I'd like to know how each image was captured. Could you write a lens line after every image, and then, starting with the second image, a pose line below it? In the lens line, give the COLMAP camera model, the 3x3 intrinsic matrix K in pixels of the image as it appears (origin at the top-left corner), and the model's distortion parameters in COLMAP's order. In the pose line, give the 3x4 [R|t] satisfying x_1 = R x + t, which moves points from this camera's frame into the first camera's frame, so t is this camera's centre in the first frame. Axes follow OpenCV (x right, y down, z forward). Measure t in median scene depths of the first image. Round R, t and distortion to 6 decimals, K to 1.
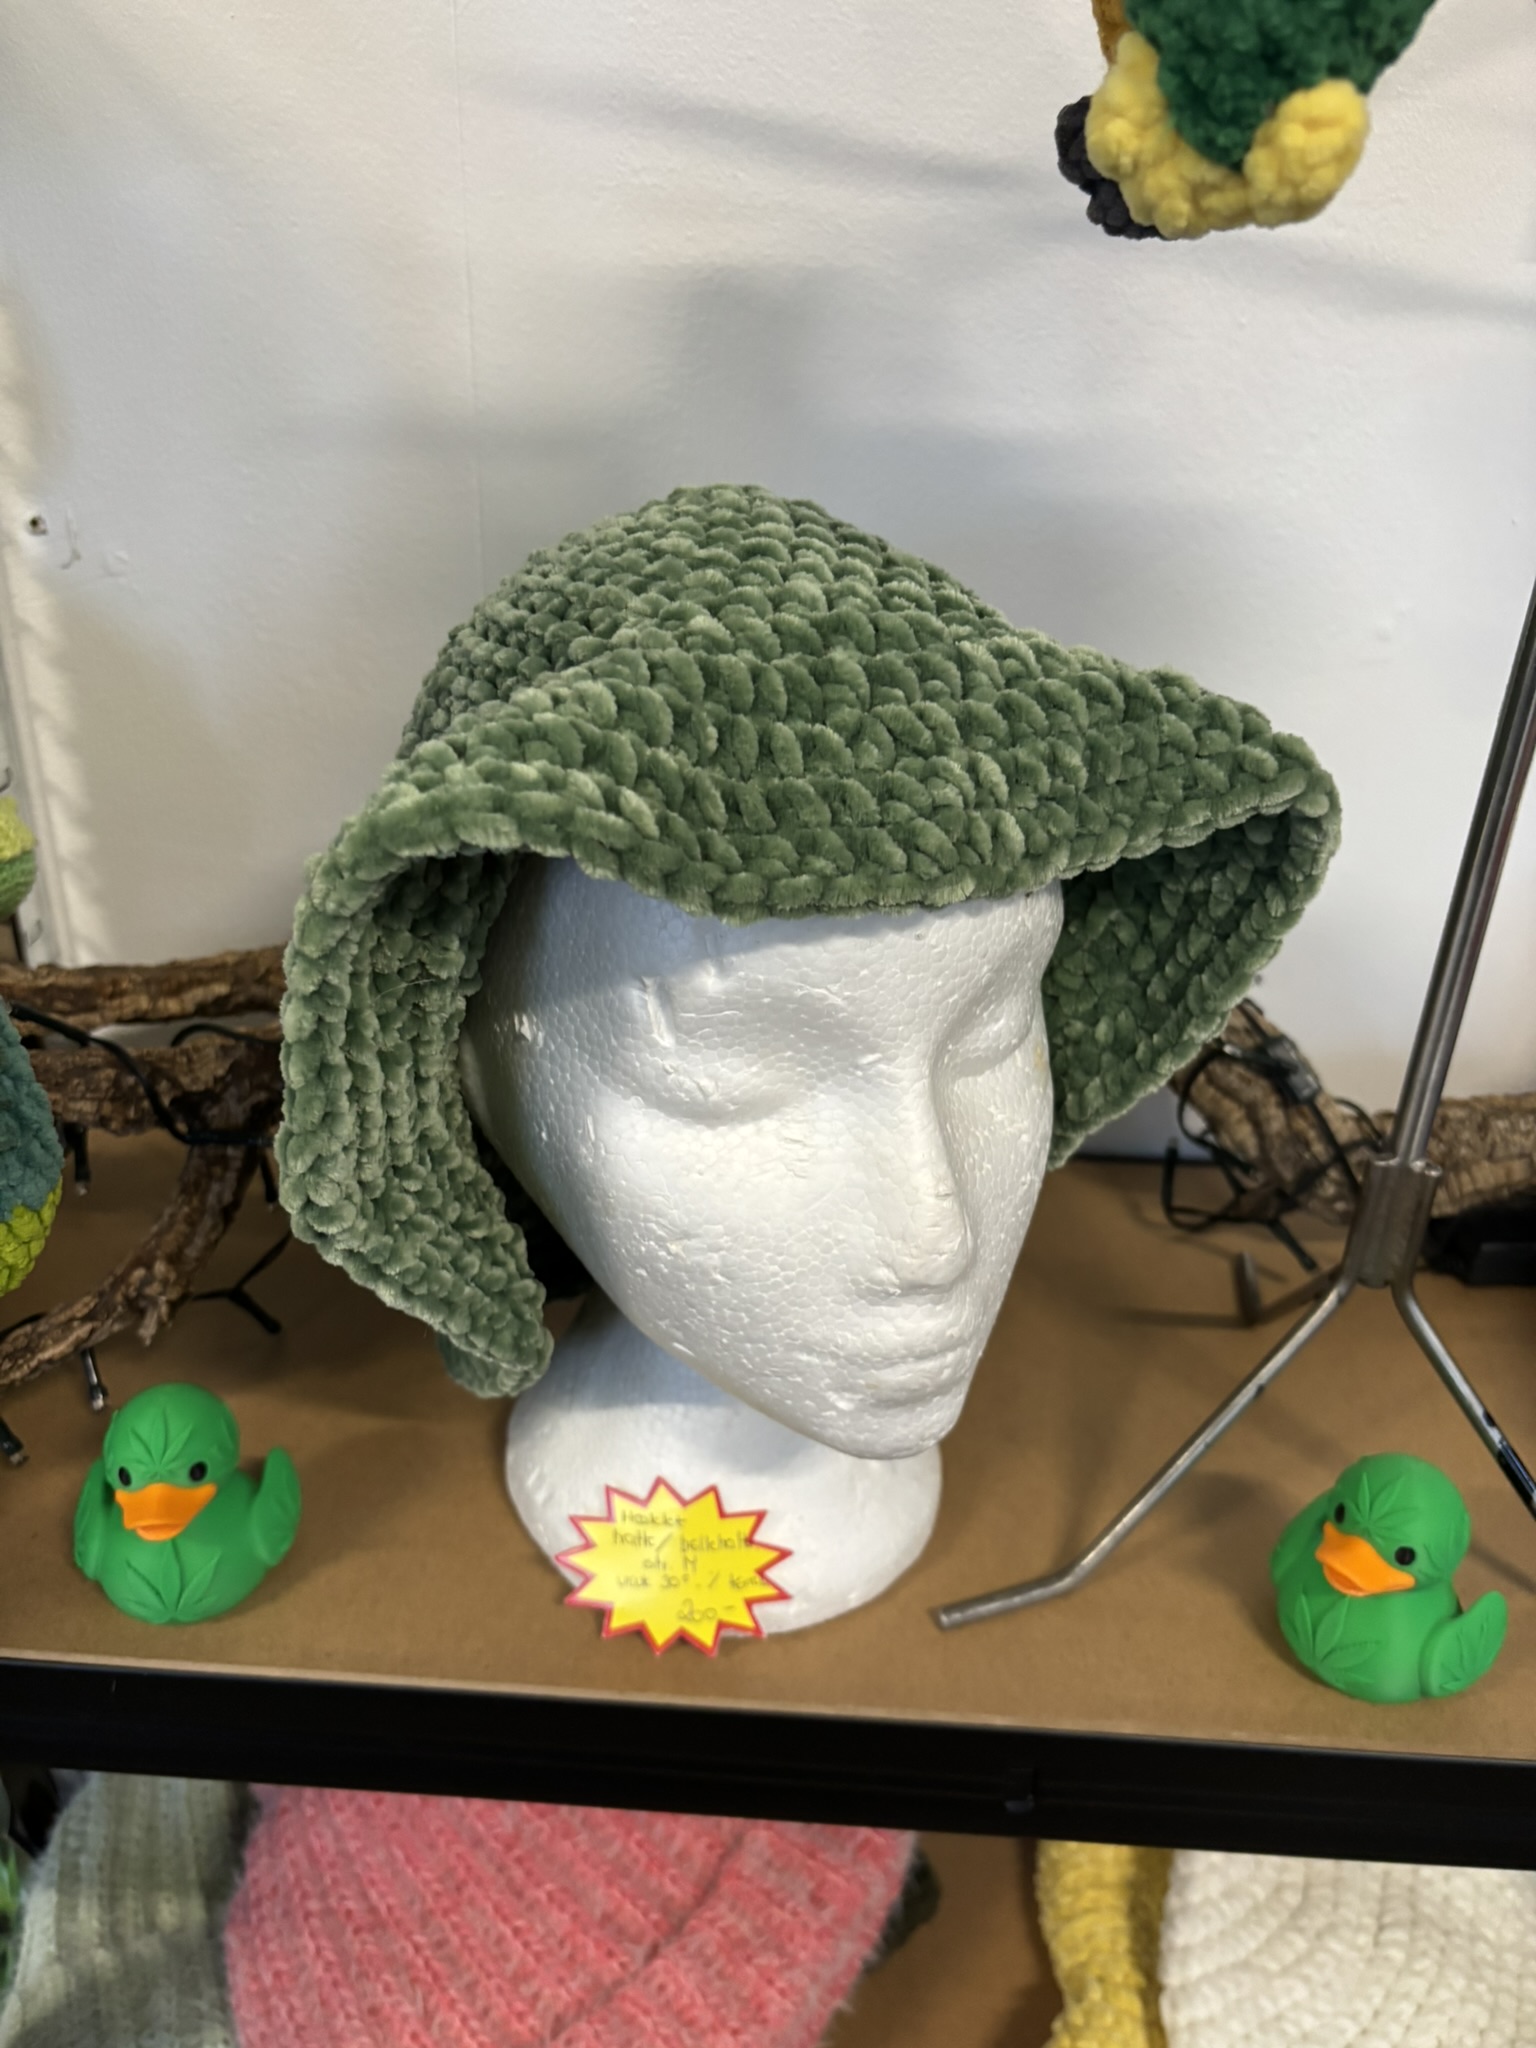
lens RADIAL K [[1550.3, 0, 772.9], [0, 1550.3, 1041.1], [0, 0, 1]] dist [0.006092, -0.035355]
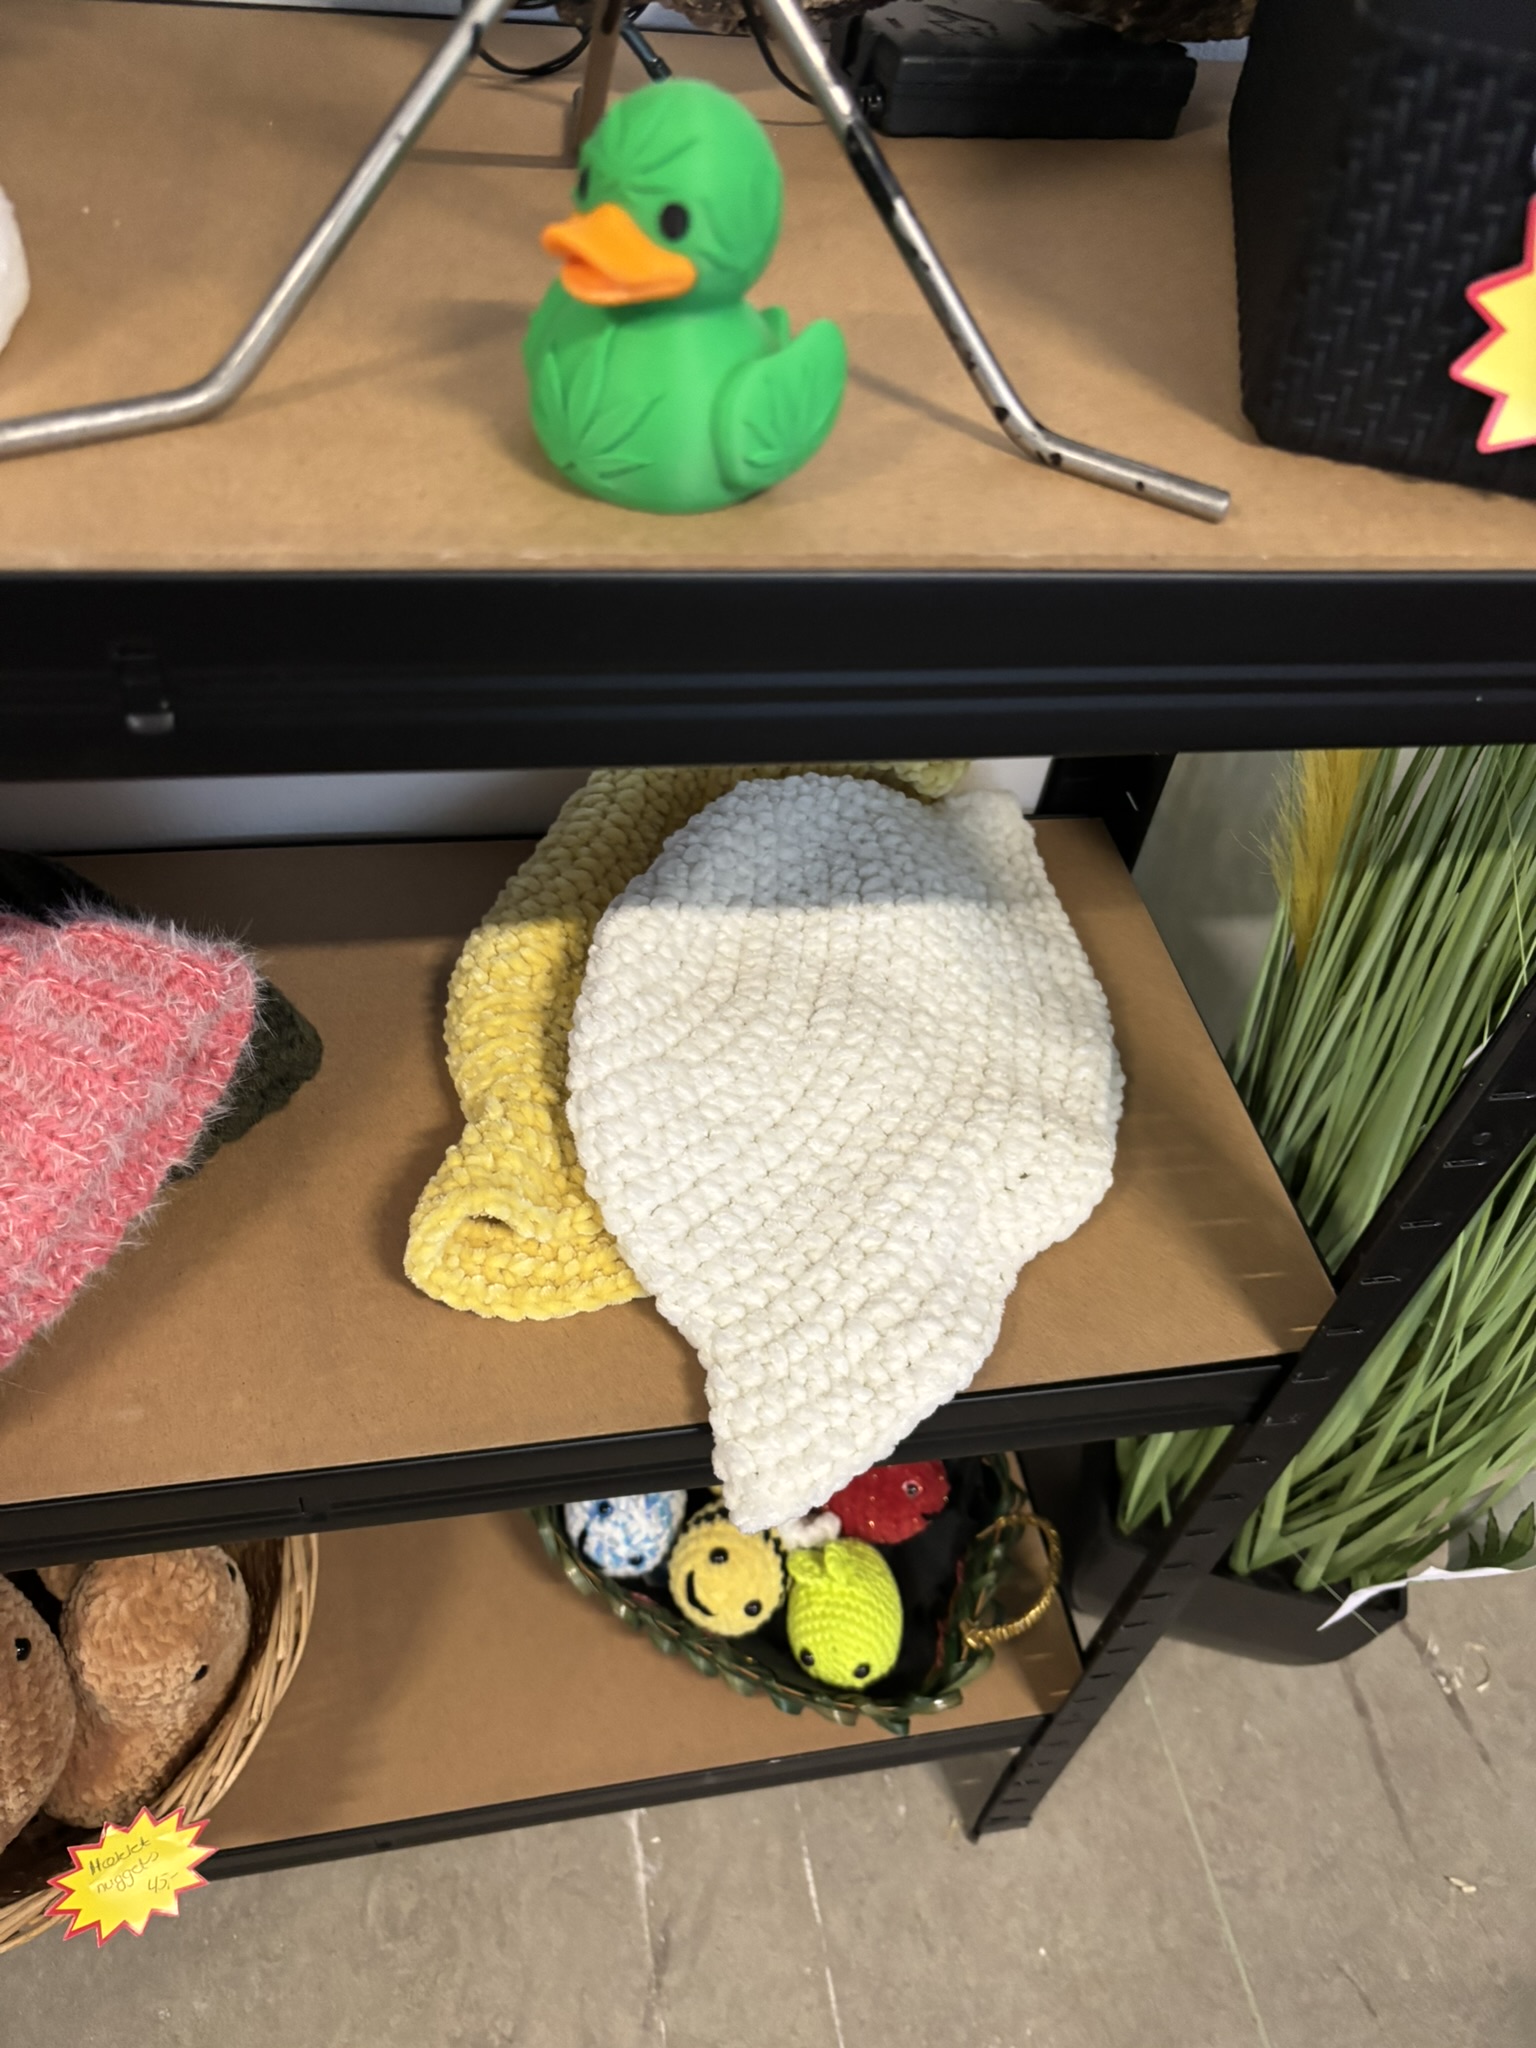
lens RADIAL K [[1572.1, 0, 768.0], [0, 1572.1, 1024.0], [0, 0, 1]] dist [0.051582, -0.088799]
pose [[0.964205, -0.124277, 0.234229, 0.218885], [0.026880, 0.924623, 0.379934, 0.335179], [-0.263791, -0.360038, 0.894867, 0.259439]]
